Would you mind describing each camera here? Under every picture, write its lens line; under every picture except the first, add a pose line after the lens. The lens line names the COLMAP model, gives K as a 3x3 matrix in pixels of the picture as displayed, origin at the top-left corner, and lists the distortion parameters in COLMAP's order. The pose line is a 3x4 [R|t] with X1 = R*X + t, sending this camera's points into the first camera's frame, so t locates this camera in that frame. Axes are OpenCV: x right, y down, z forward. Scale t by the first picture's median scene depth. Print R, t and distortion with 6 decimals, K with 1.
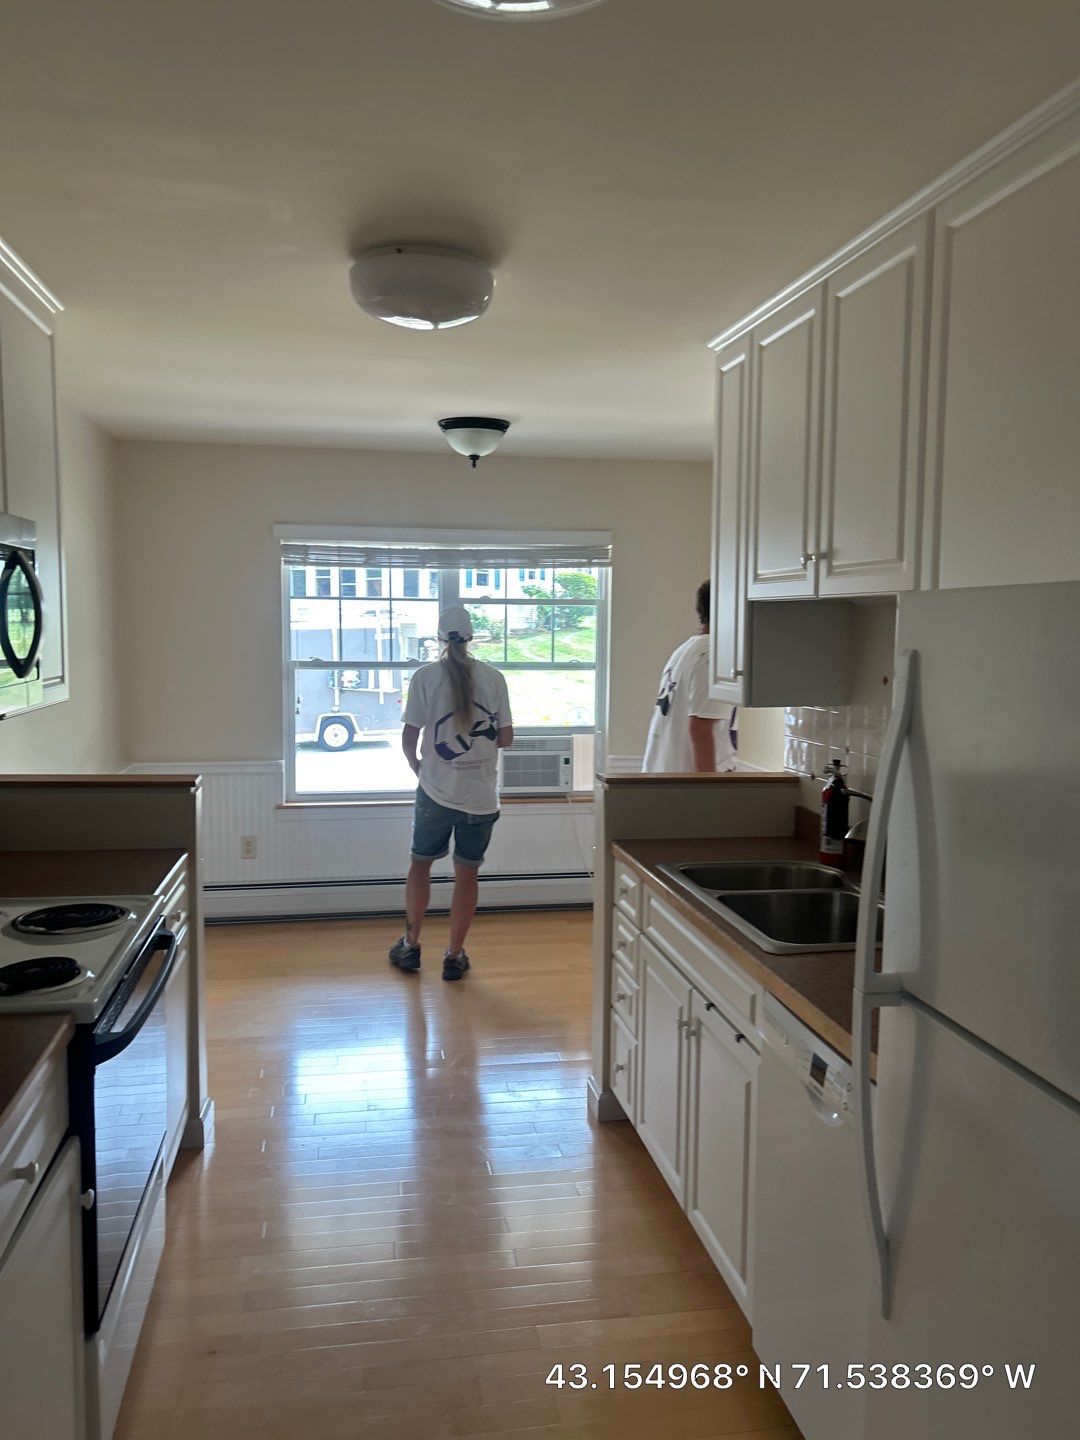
lens RADIAL K [[1072.2, 0, 530.4], [0, 1072.2, 725.9], [0, 0, 1]] dist [0.078405, -0.076319]
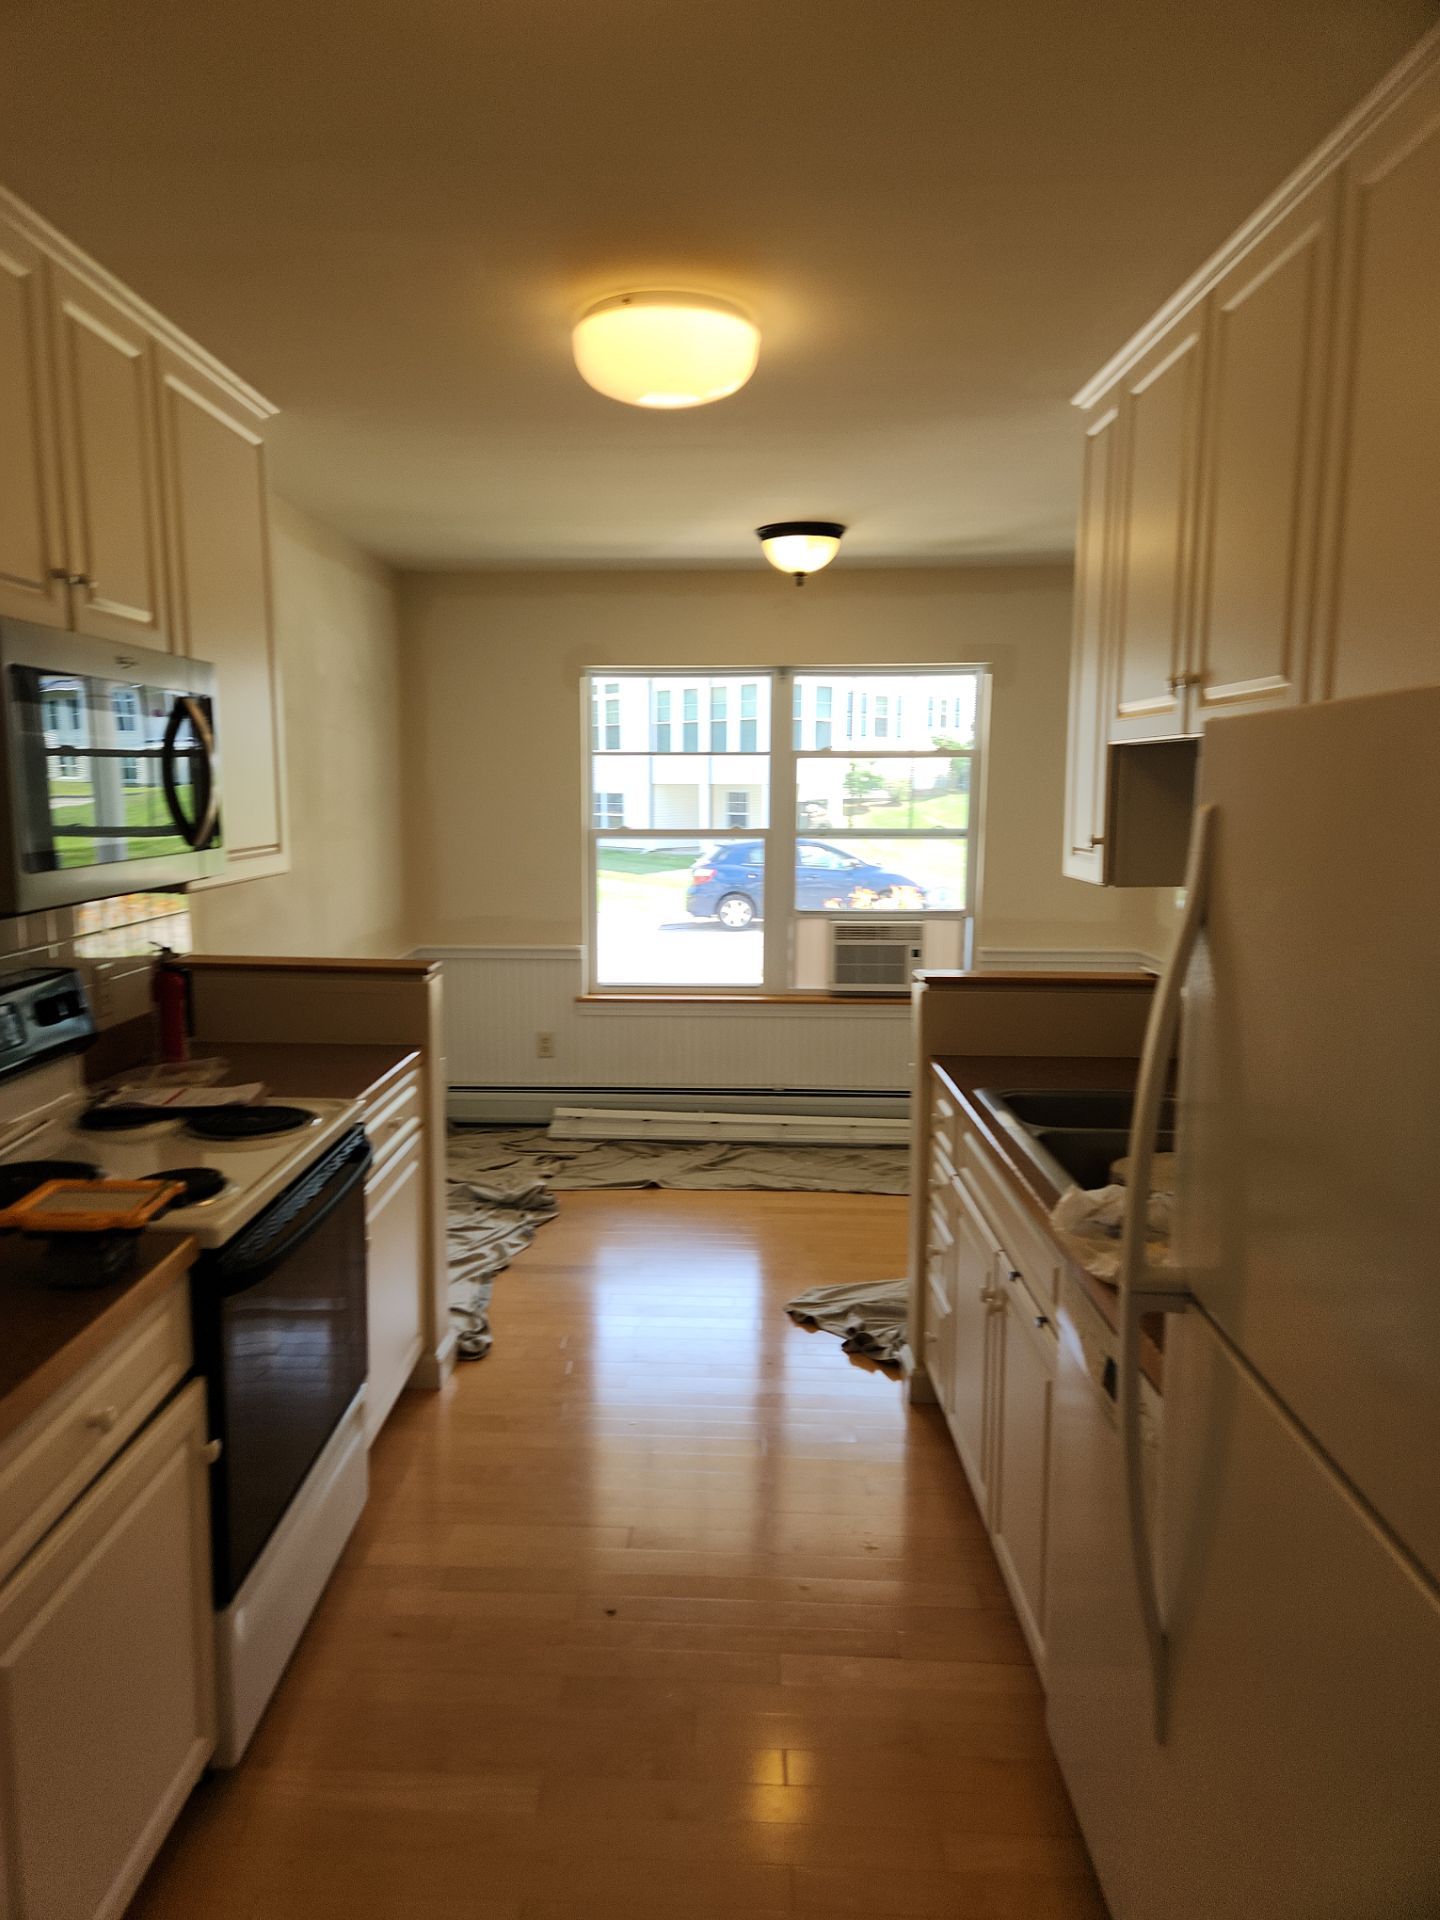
lens RADIAL K [[1278.2, 0, 679.8], [0, 1278.2, 955.1], [0, 0, 1]] dist [0.067017, -0.000657]
pose [[0.977445, 0.020342, -0.210208, 0.098656], [-0.012455, 0.999170, 0.038773, -0.000772], [0.210822, -0.035281, 0.976888, 0.050974]]
